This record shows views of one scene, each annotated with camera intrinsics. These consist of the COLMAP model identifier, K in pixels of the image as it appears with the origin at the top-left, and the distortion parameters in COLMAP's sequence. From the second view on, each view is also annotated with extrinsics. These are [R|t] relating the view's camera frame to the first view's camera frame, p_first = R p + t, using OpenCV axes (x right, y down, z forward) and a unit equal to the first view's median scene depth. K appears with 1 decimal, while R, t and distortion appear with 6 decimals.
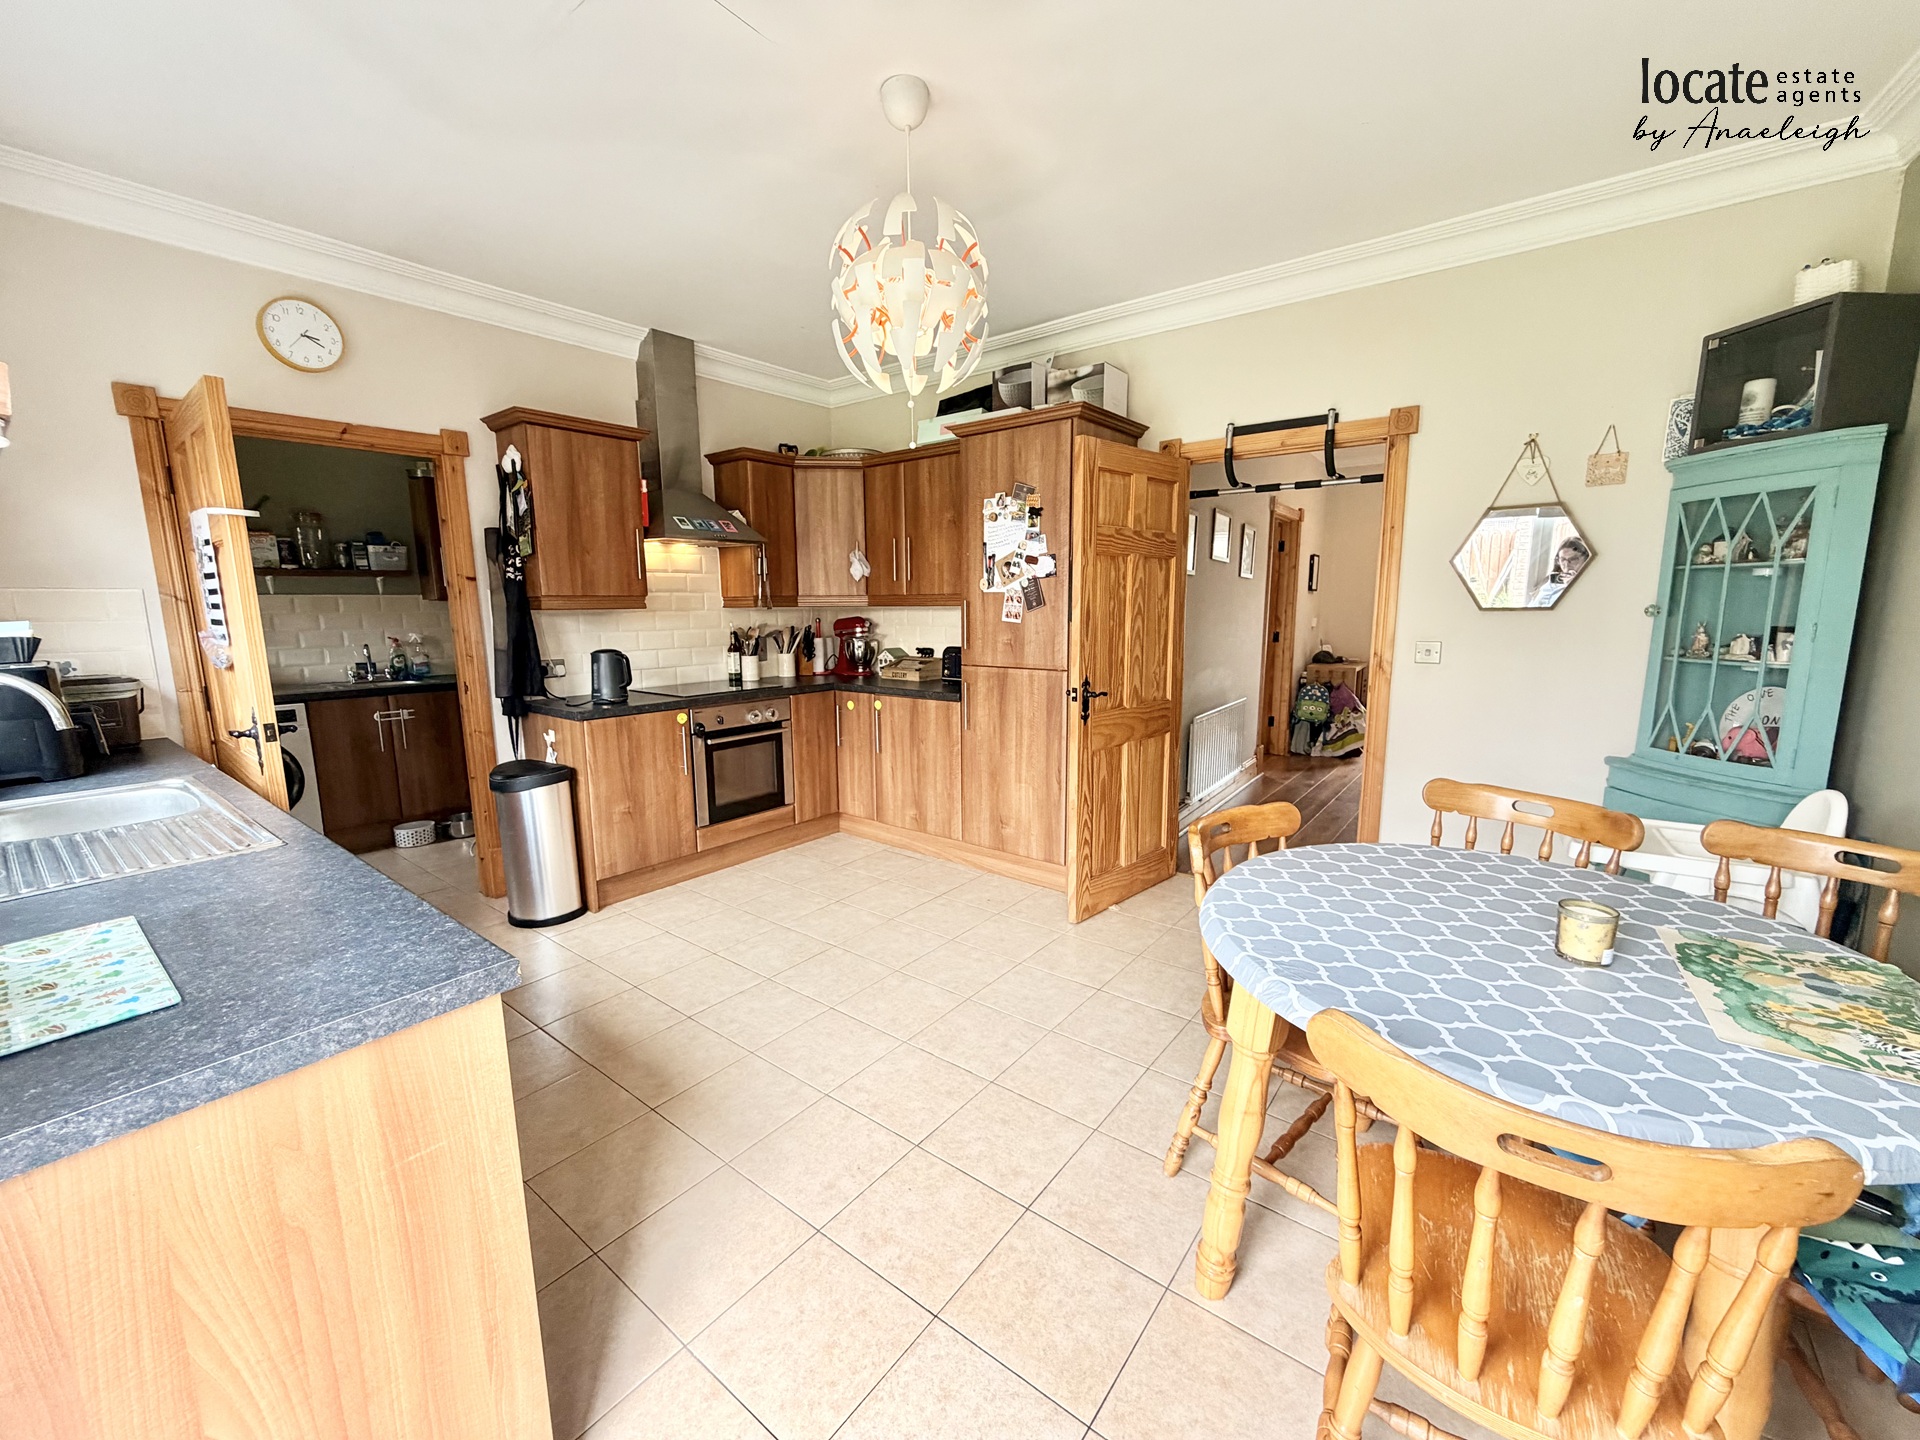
lens RADIAL K [[767.7, 0, 956.1], [0, 767.7, 723.1], [0, 0, 1]] dist [-0.000603, 0.000289]
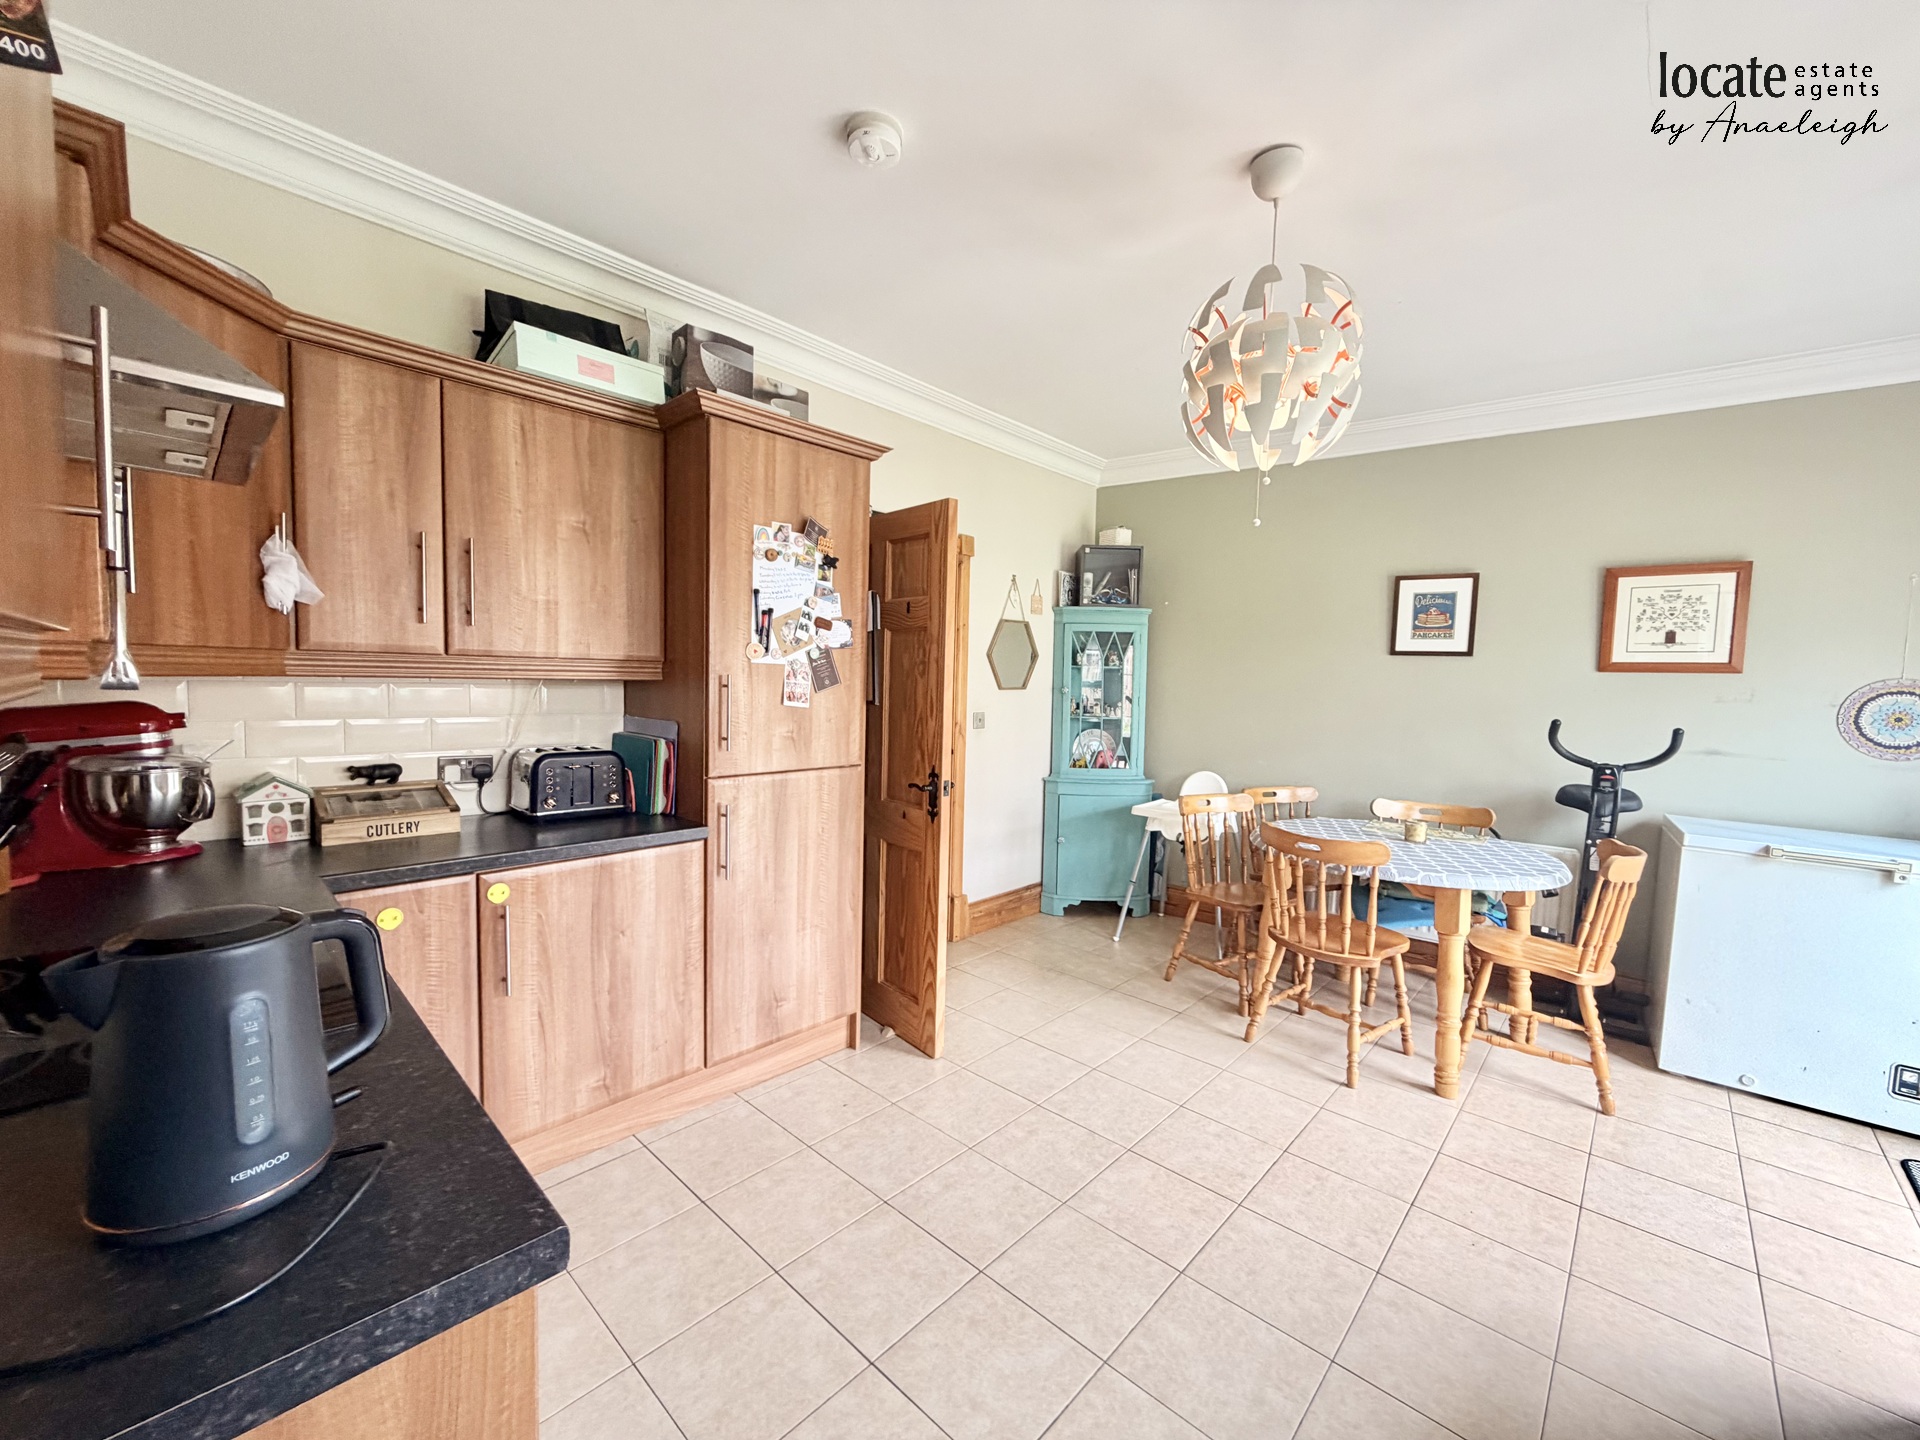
lens RADIAL K [[767.7, 0, 955.6], [0, 767.7, 722.1], [0, 0, 1]] dist [-0.000603, 0.000289]
pose [[0.090627, -0.050414, 0.994608, -0.628792], [0.127712, 0.991060, 0.038597, -0.128329], [-0.987662, 0.123525, 0.096255, 0.801873]]
